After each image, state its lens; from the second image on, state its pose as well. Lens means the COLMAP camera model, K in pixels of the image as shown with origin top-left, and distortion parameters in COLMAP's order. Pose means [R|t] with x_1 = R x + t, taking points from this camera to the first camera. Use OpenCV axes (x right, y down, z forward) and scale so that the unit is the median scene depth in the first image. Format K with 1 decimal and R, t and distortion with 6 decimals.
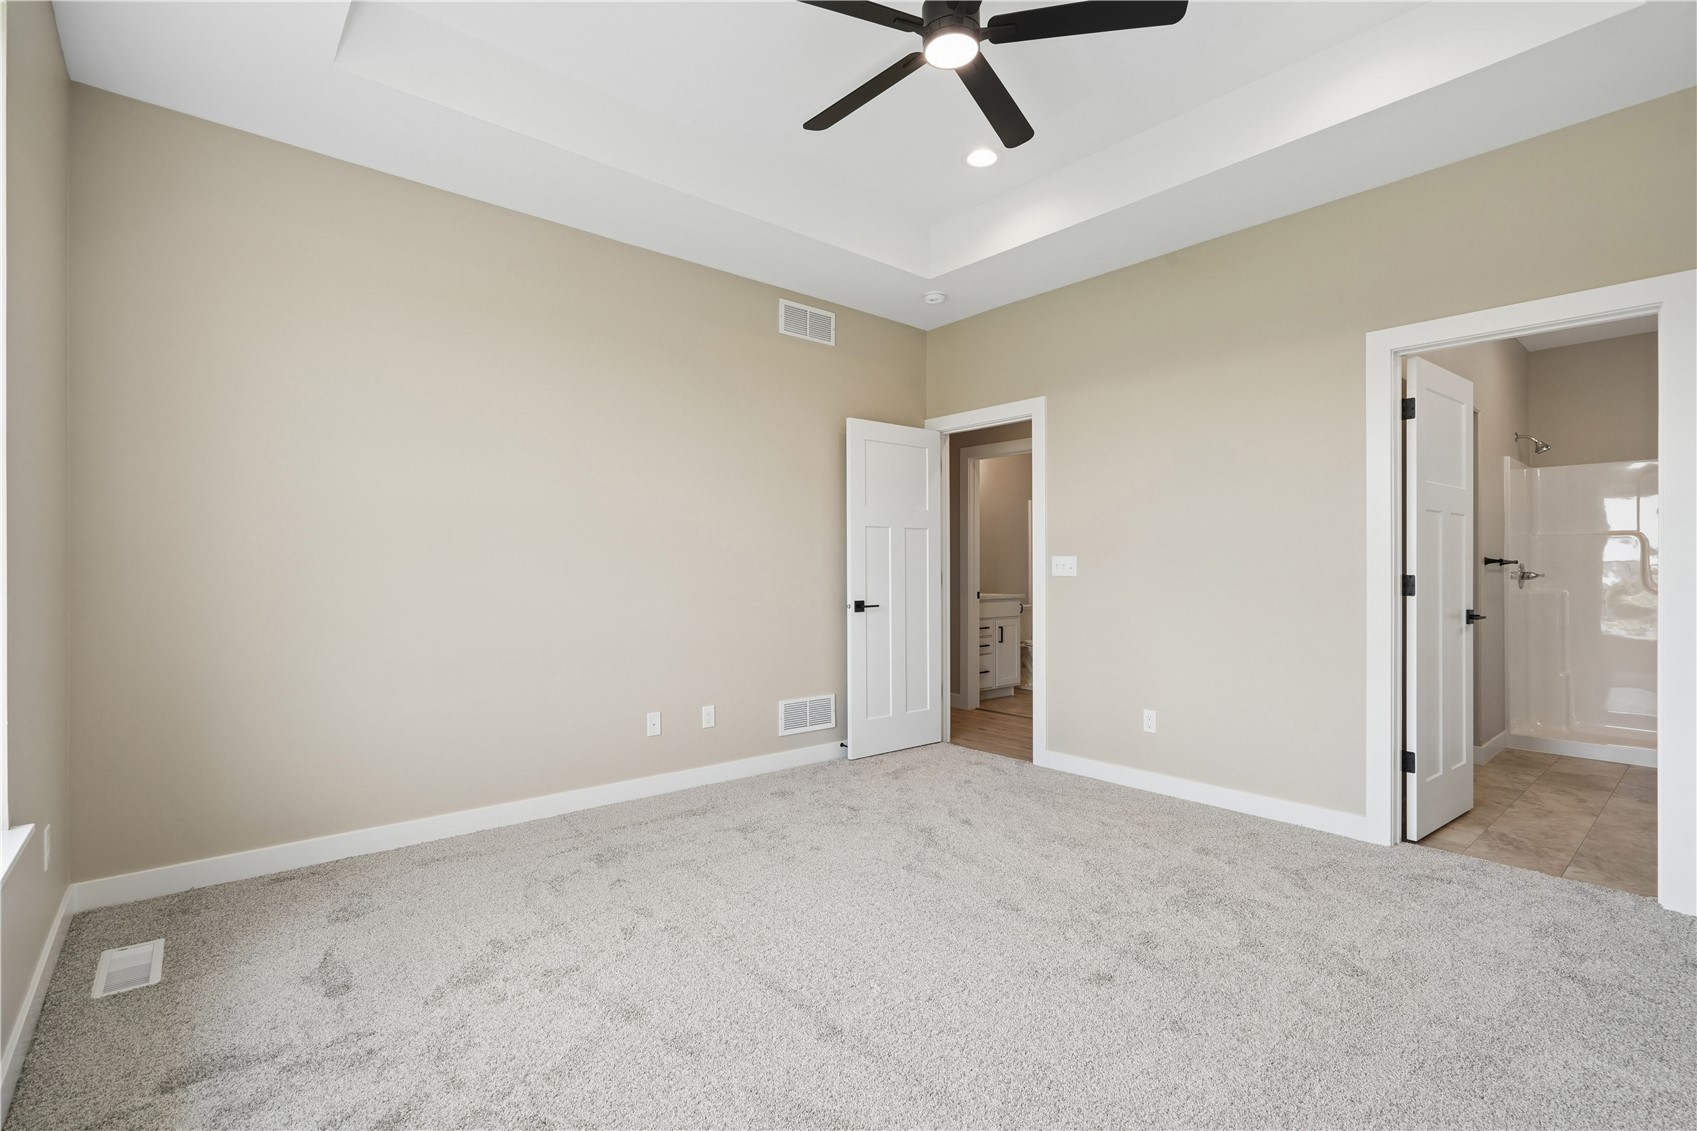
lens RADIAL K [[774.7, 0, 851.6], [0, 774.7, 567.7], [0, 0, 1]] dist [-0.002666, 0.001043]
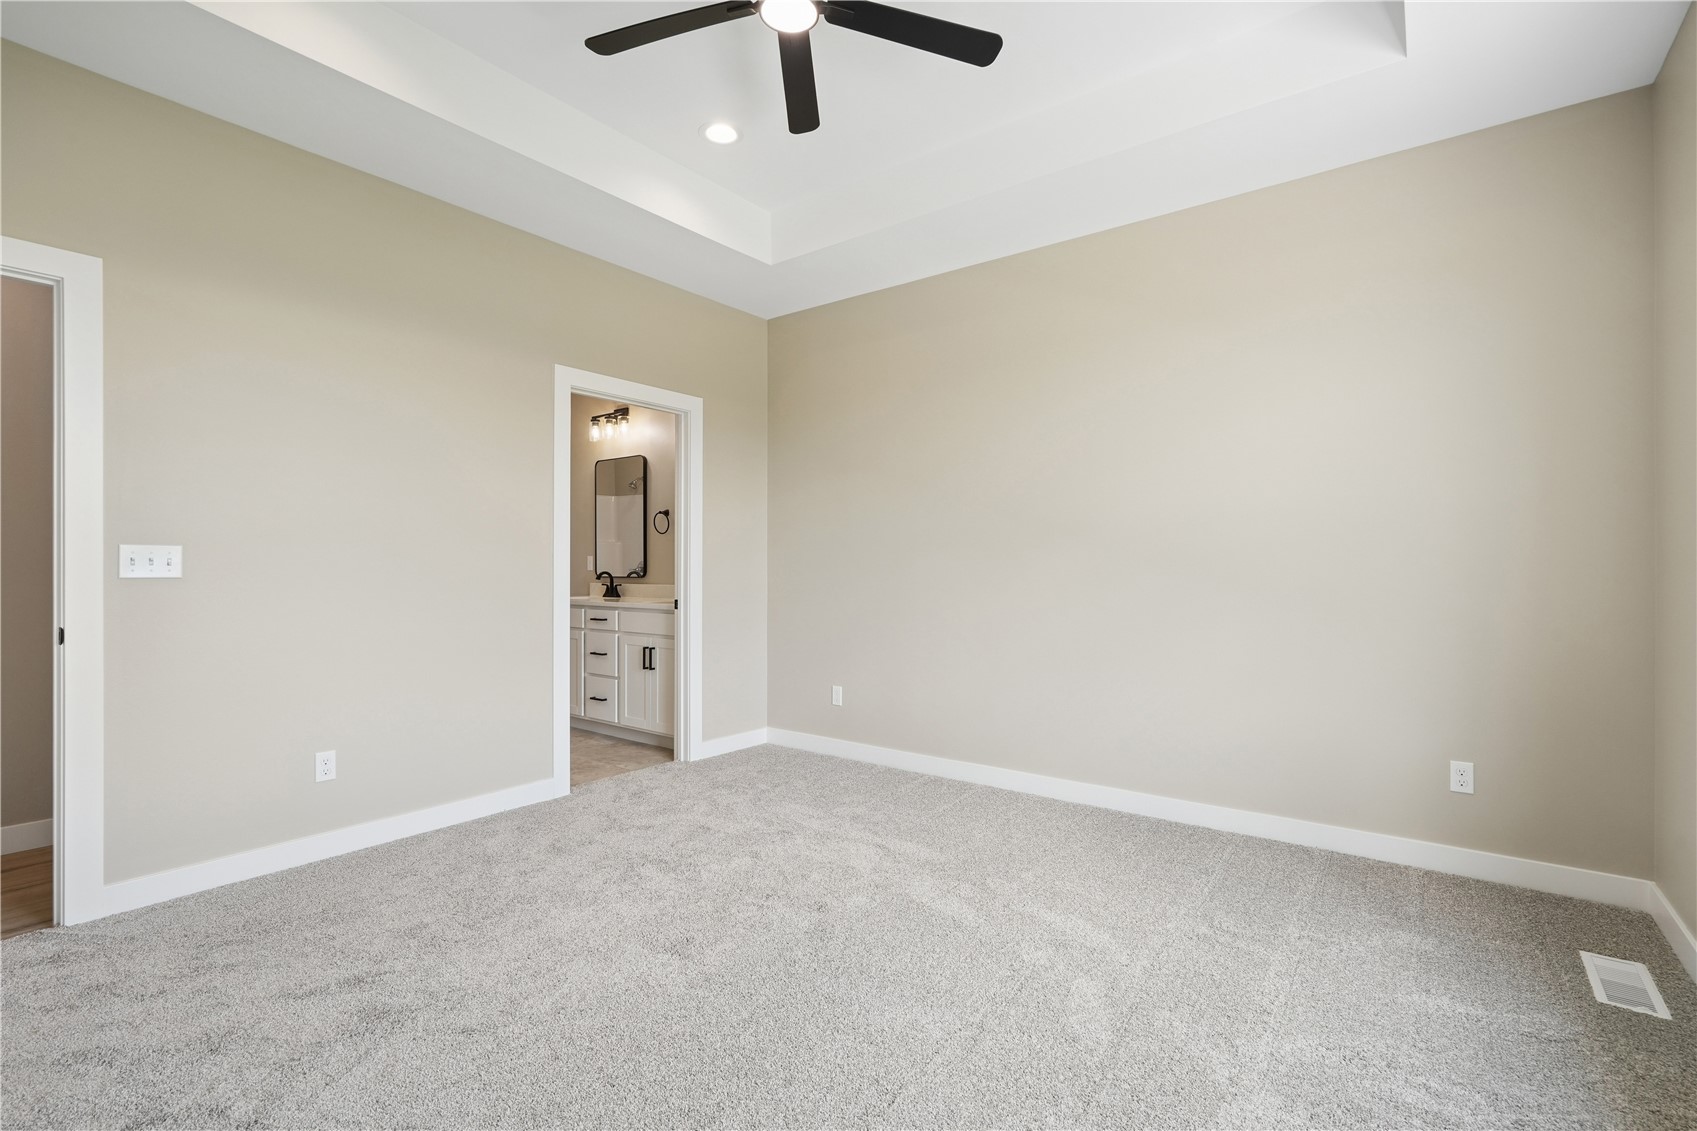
lens RADIAL K [[774.7, 0, 846.2], [0, 774.7, 566.9], [0, 0, 1]] dist [-0.002666, 0.001043]
pose [[-0.199730, -0.003161, 0.979846, -0.411187], [-0.000431, 0.999995, 0.003138, -0.000046], [-0.979851, 0.000204, -0.199730, 0.579647]]
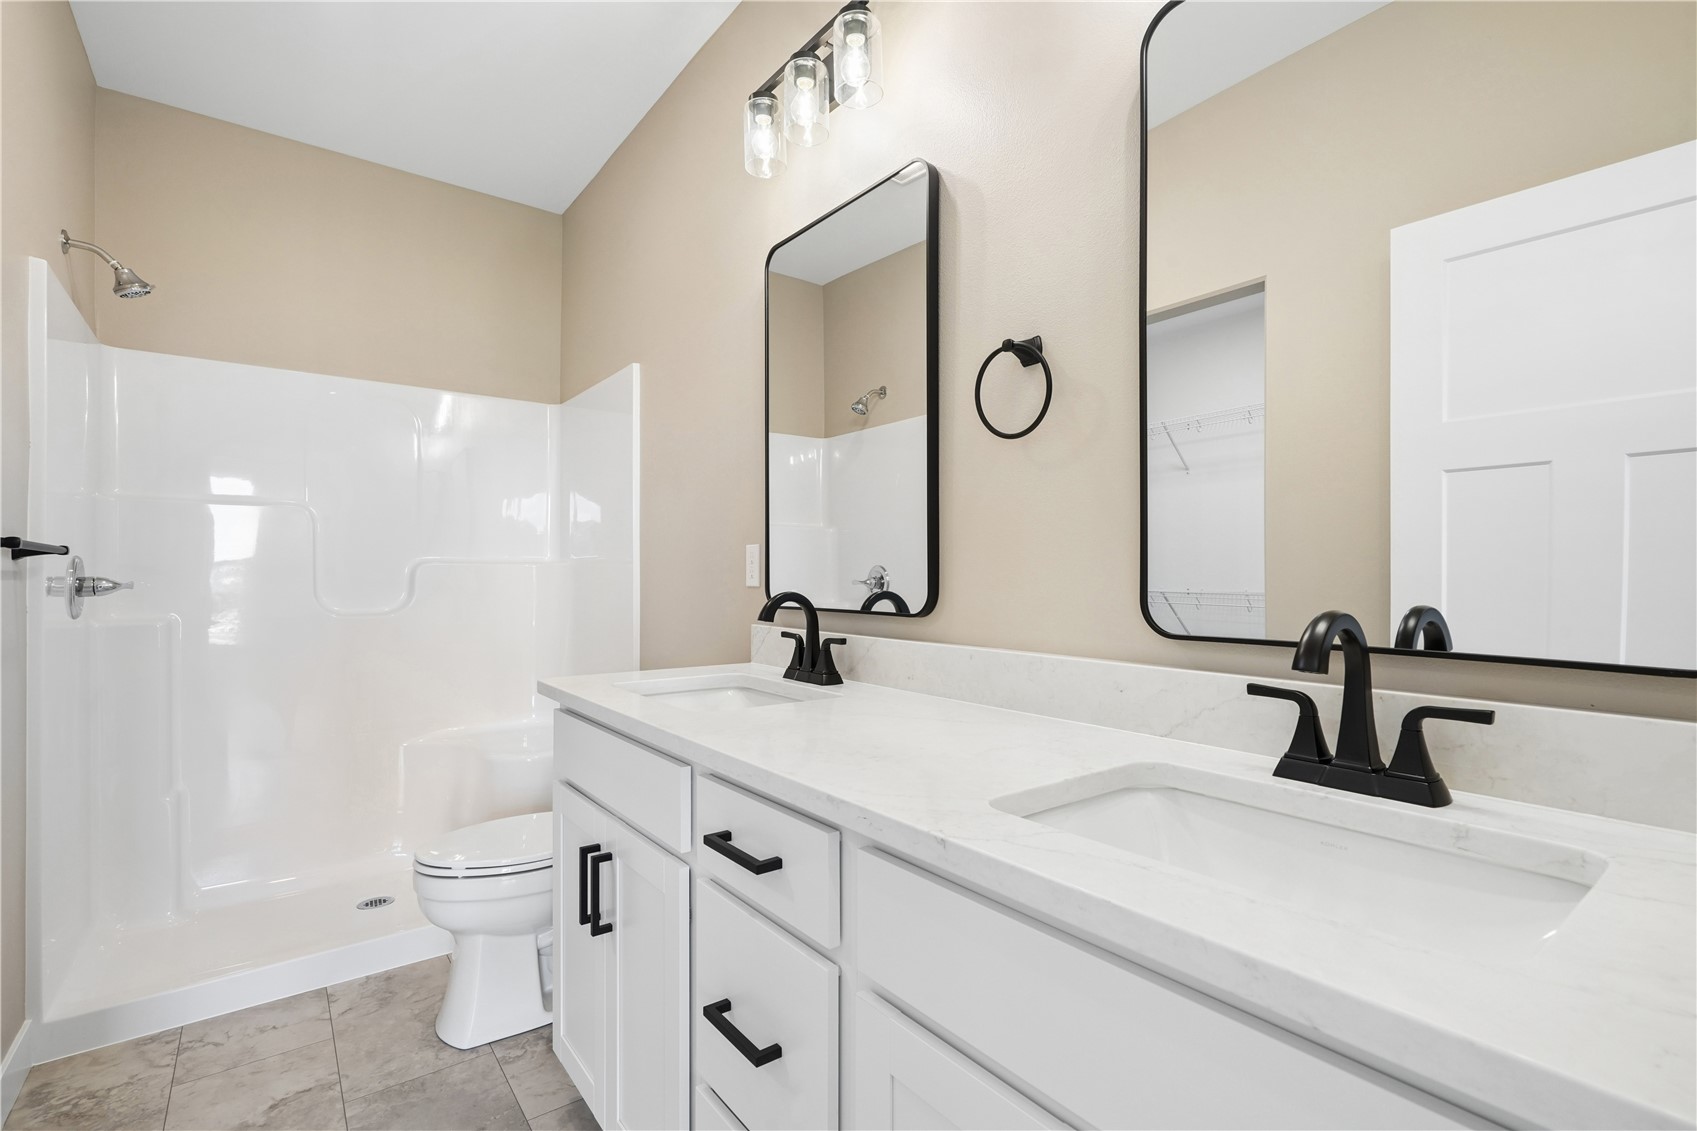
lens RADIAL K [[774.7, 0, 842.2], [0, 774.7, 570.9], [0, 0, 1]] dist [-0.002666, 0.001043]
pose [[0.065014, 0.000951, 0.997884, 0.567275], [-0.004027, 0.999992, -0.000691, 0.001045], [-0.997876, -0.003973, 0.065017, 0.667012]]
